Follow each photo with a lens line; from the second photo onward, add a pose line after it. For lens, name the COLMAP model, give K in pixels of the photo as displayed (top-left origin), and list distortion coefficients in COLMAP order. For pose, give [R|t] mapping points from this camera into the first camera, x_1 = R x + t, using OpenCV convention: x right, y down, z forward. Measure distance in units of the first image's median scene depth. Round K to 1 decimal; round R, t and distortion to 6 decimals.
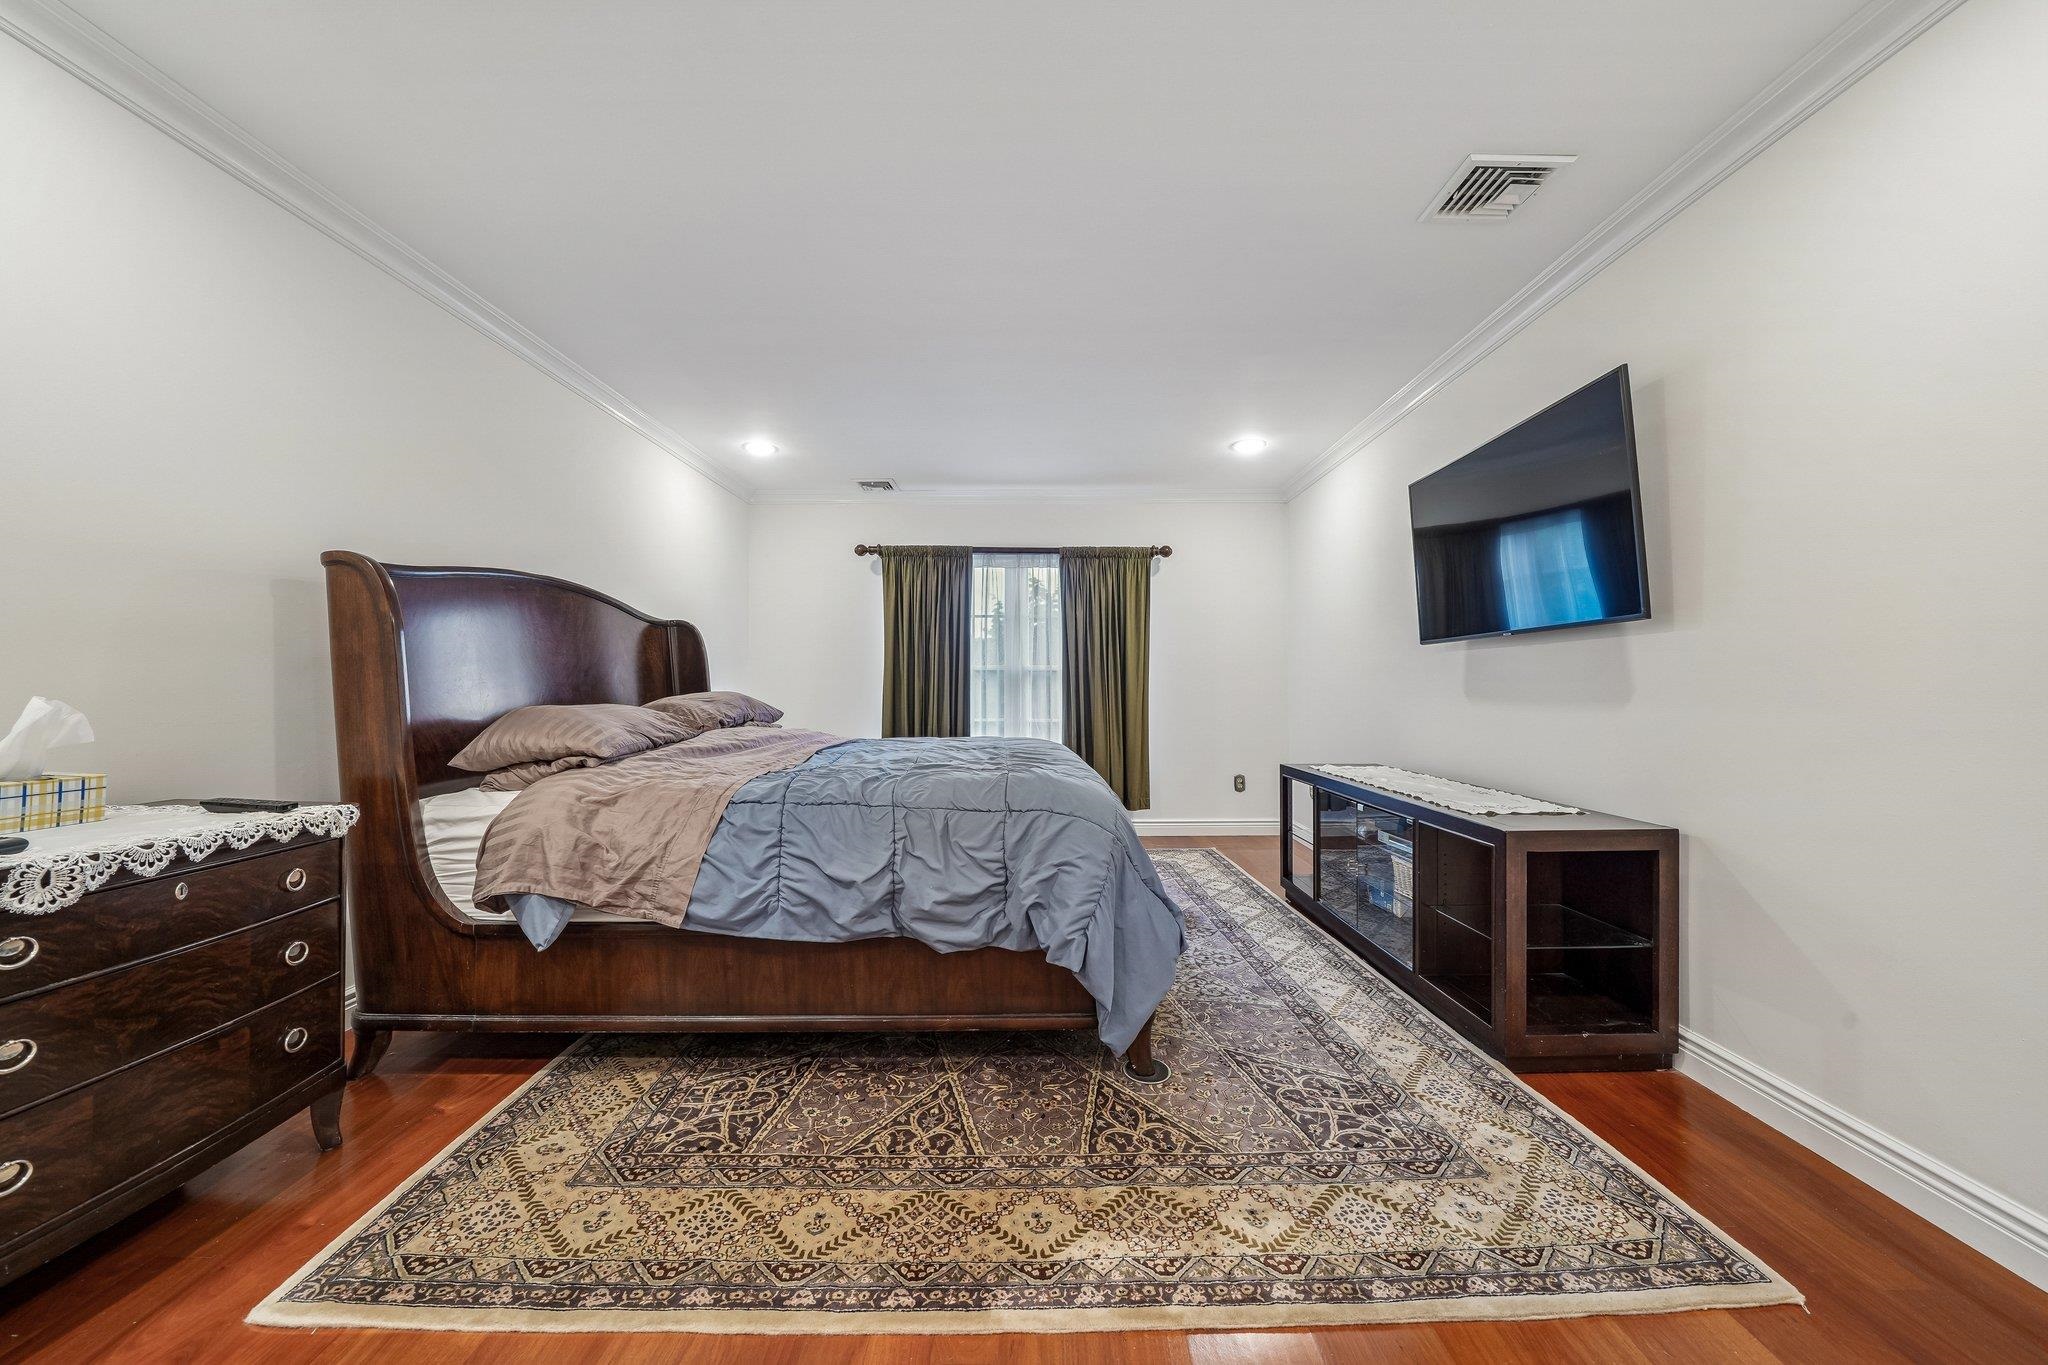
lens RADIAL K [[758.0, 0, 1024.2], [0, 758.0, 683.9], [0, 0, 1]] dist [-0.010924, -0.000082]
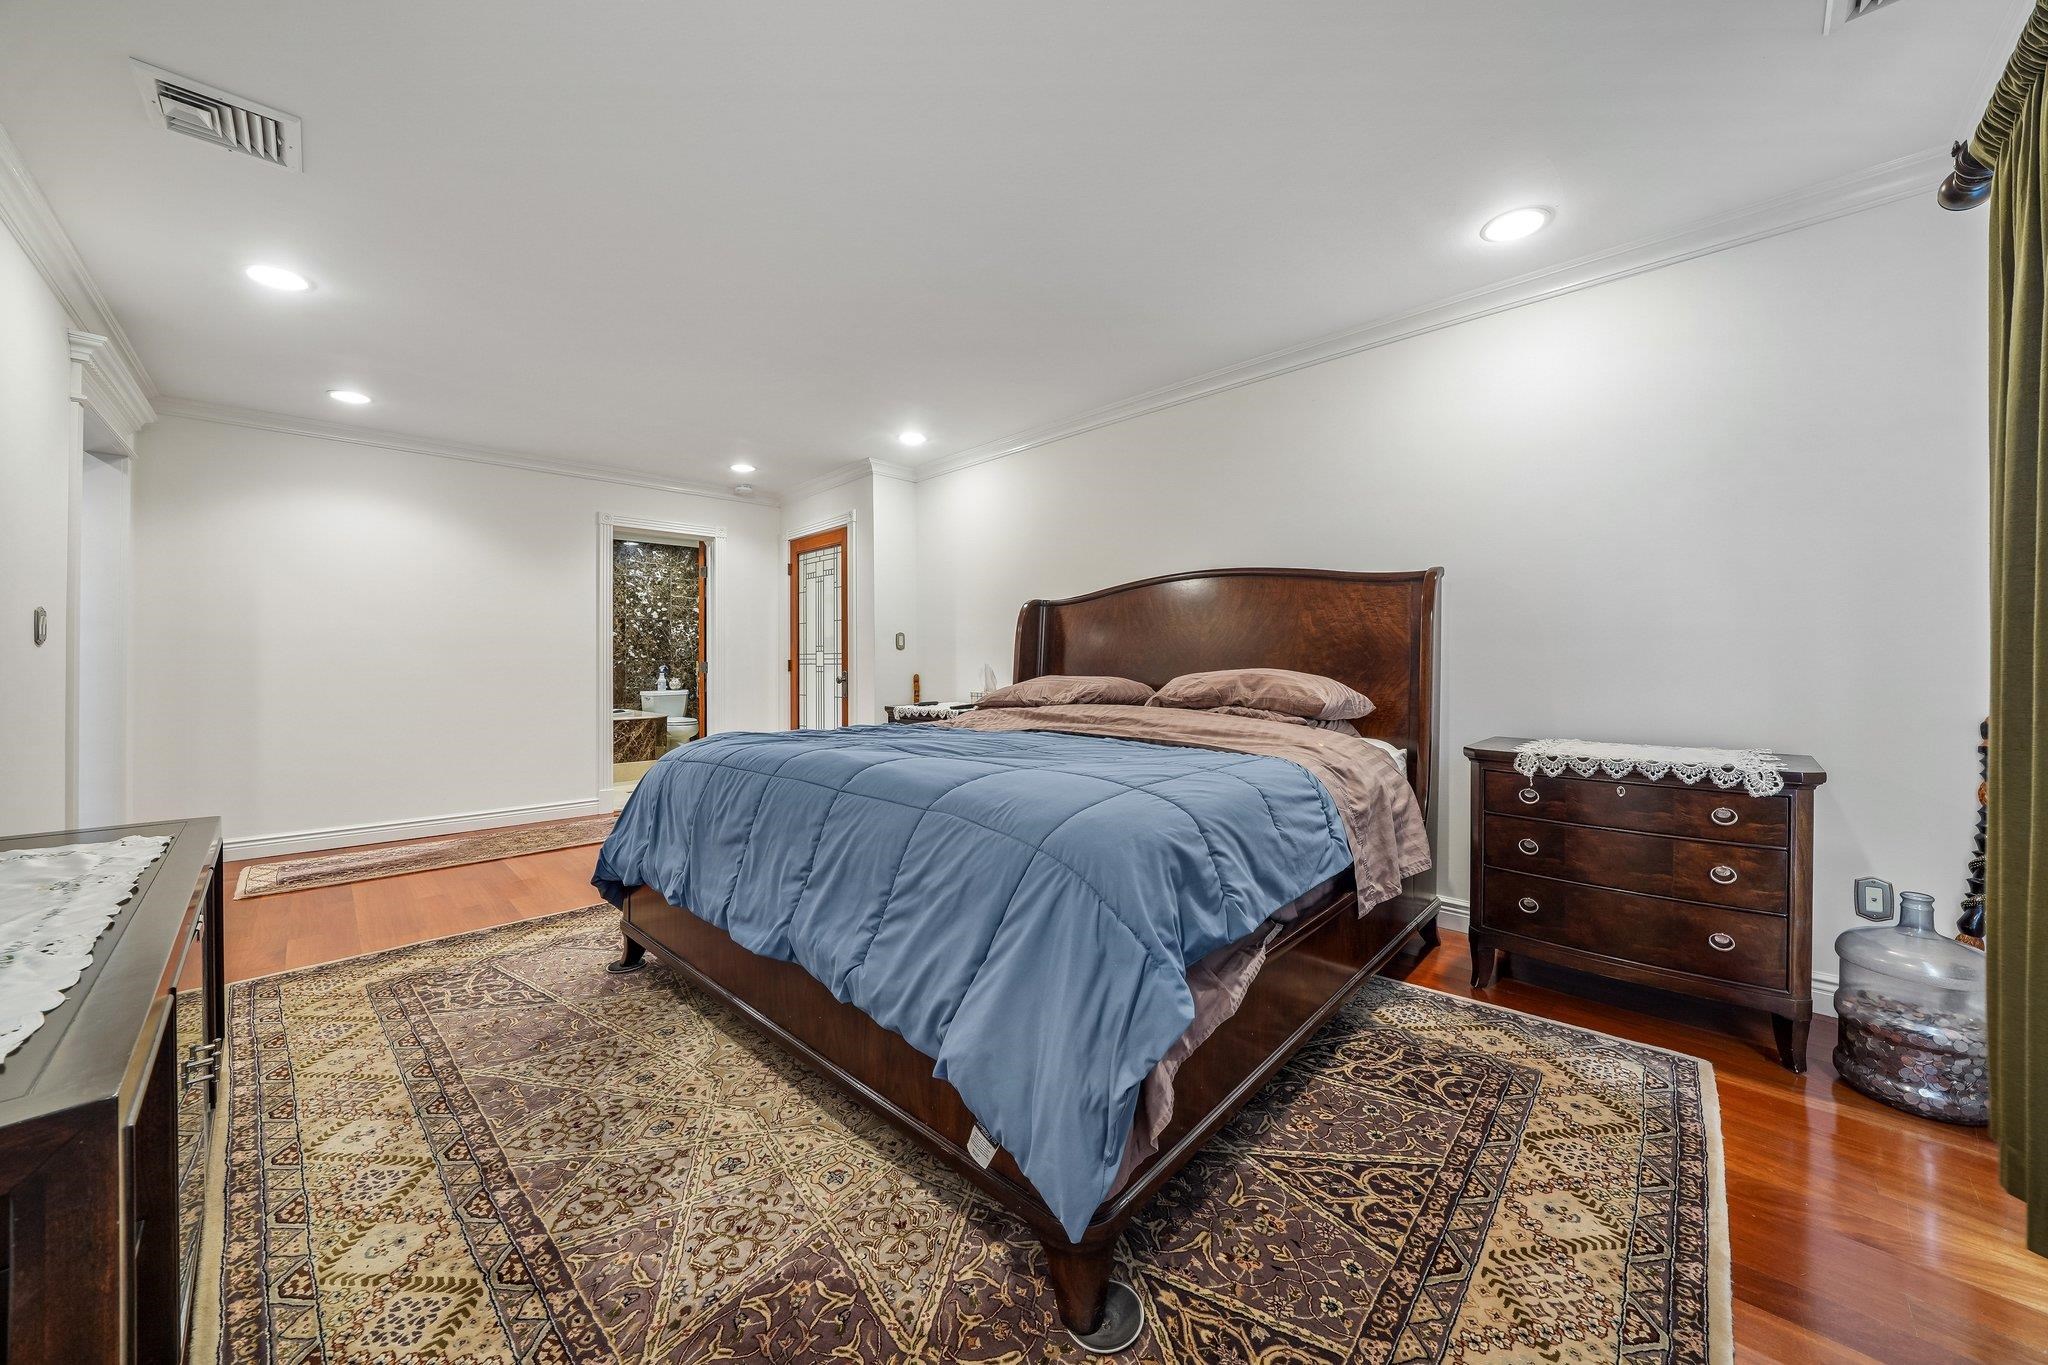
lens RADIAL K [[725.0, 0, 1027.9], [0, 725.0, 667.4], [0, 0, 1]] dist [-0.017096, 0.000913]
pose [[-0.695099, 0.001963, -0.718911, 0.595144], [0.004941, 0.999986, -0.002047, 0.011122], [0.718897, -0.004975, -0.695099, 2.459746]]
